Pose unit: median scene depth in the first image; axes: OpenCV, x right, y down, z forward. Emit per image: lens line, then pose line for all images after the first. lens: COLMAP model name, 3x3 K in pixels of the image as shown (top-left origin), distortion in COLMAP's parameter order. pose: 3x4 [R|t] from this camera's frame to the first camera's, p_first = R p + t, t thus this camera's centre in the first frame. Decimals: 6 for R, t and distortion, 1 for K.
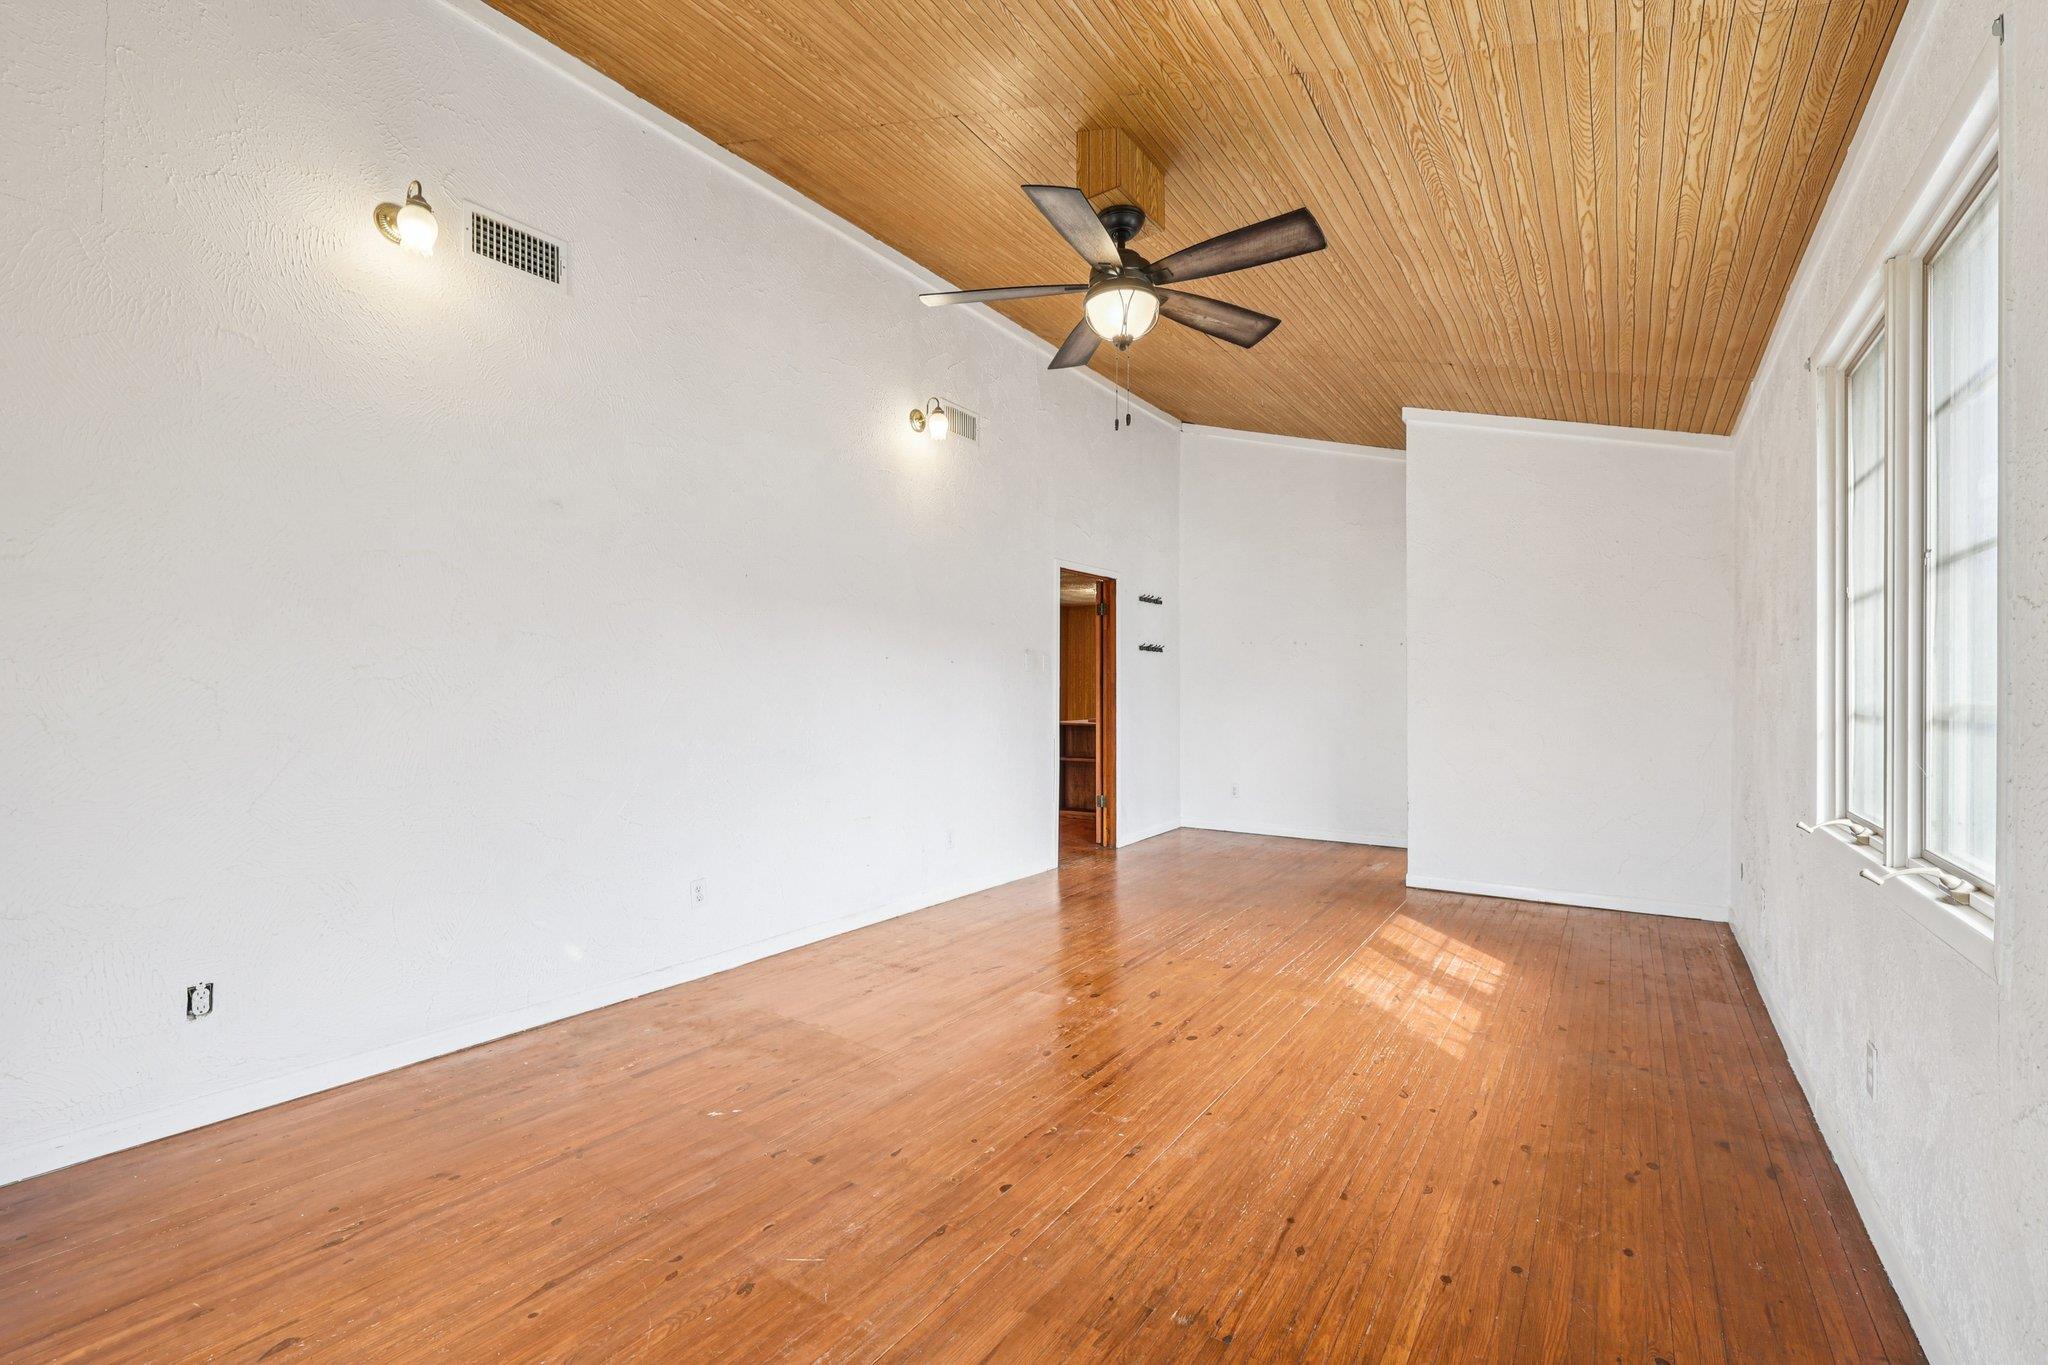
lens RADIAL K [[865.4, 0, 1032.9], [0, 865.4, 681.7], [0, 0, 1]] dist [-0.001020, -0.000138]
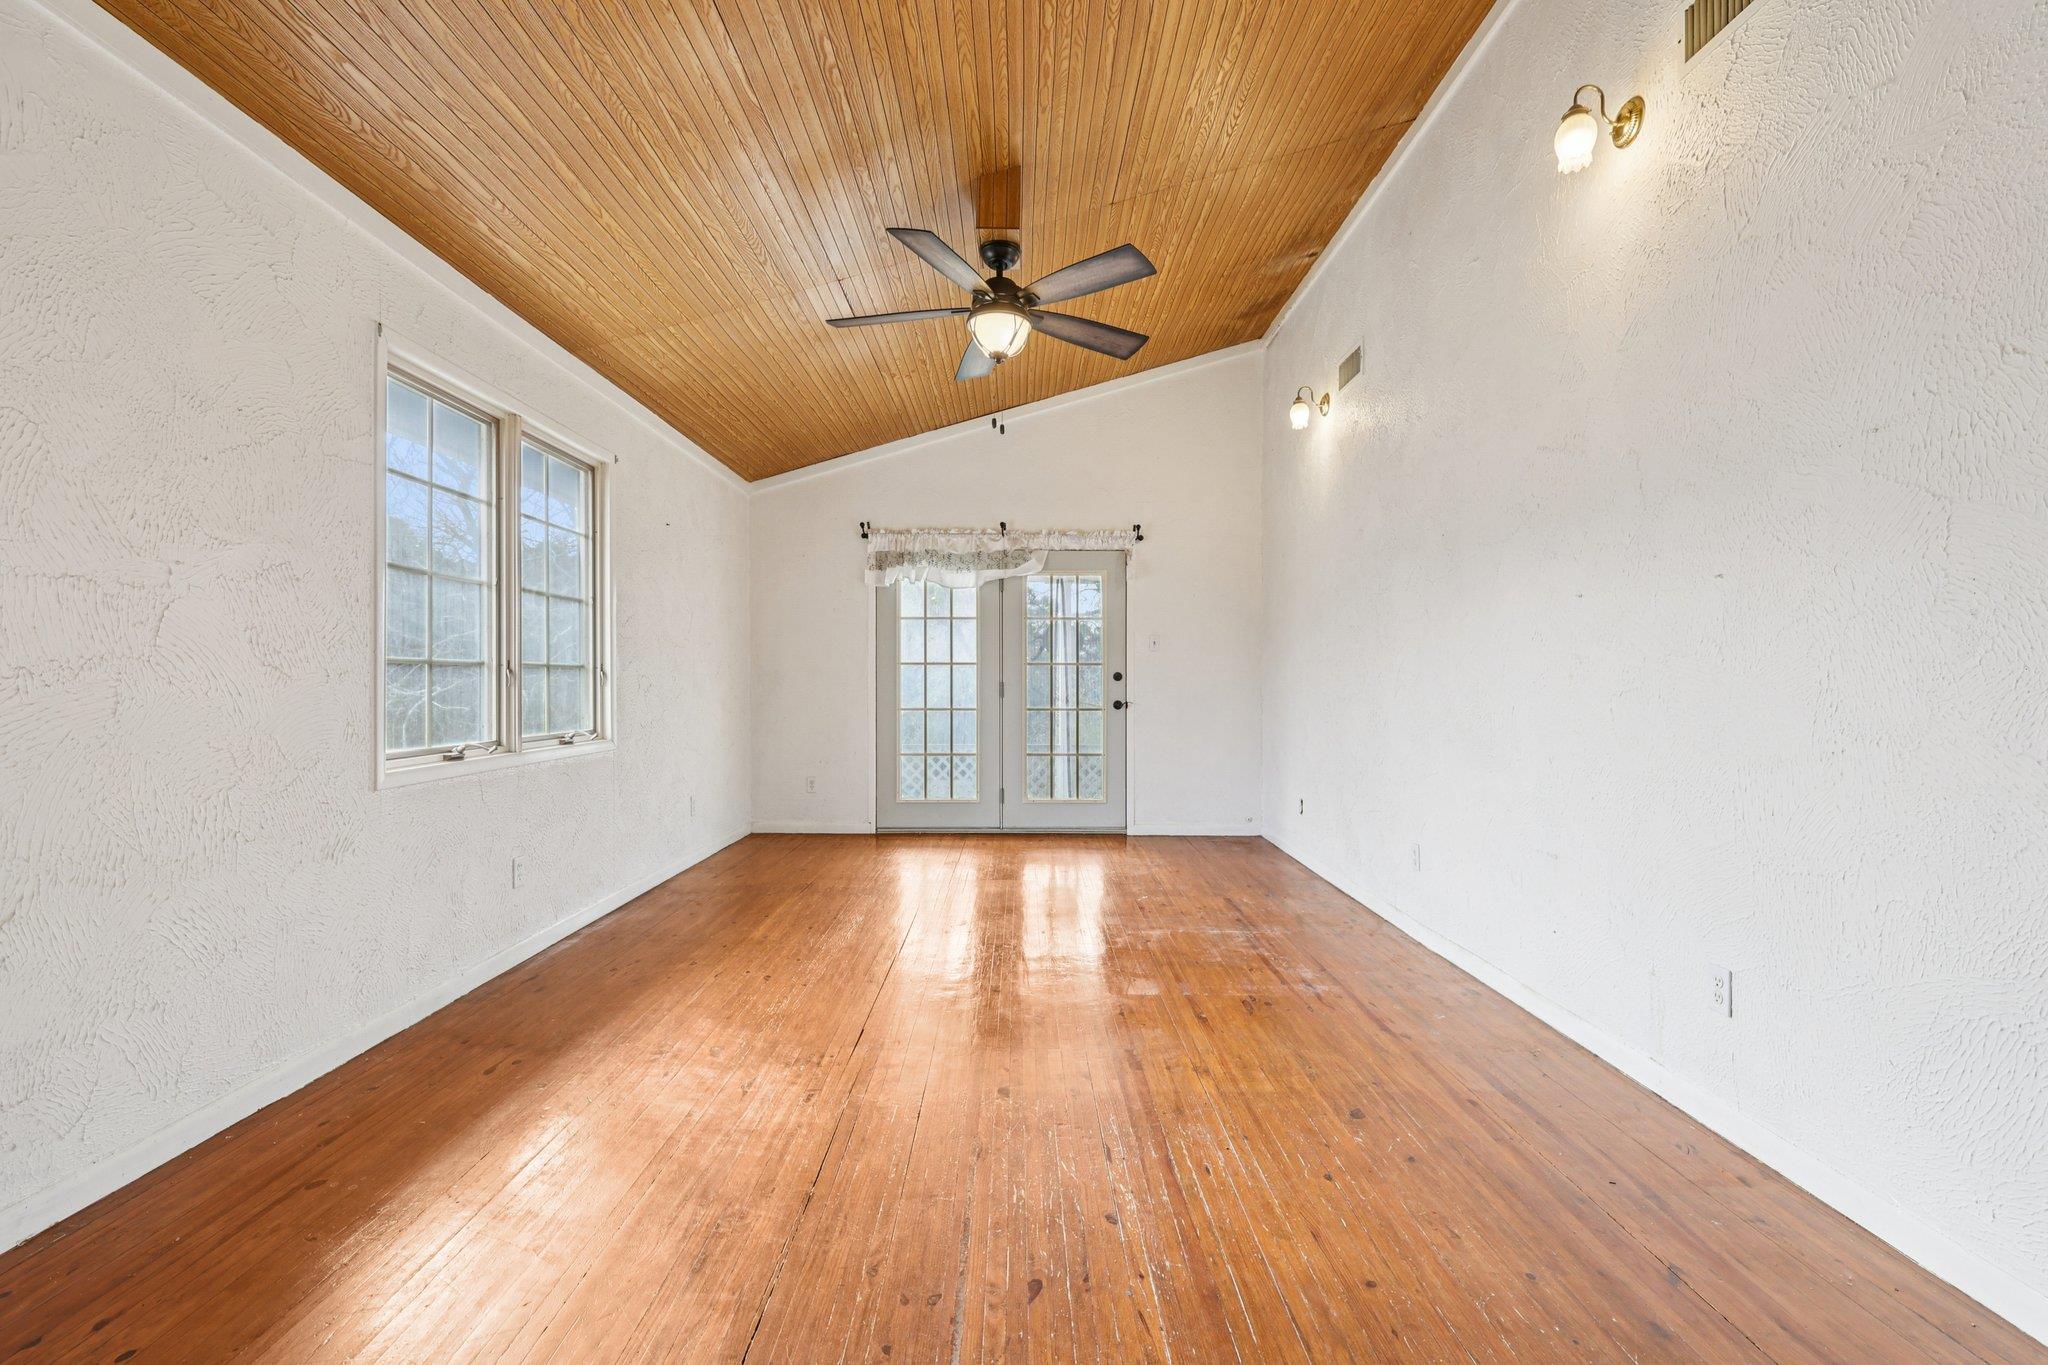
lens RADIAL K [[865.4, 0, 1032.9], [0, 865.4, 681.7], [0, 0, 1]] dist [-0.001020, -0.000138]
pose [[-0.818615, -0.004717, -0.574323, 0.750026], [0.002476, 0.999928, -0.011741, 0.058233], [0.574337, -0.011034, -0.818545, 2.021490]]
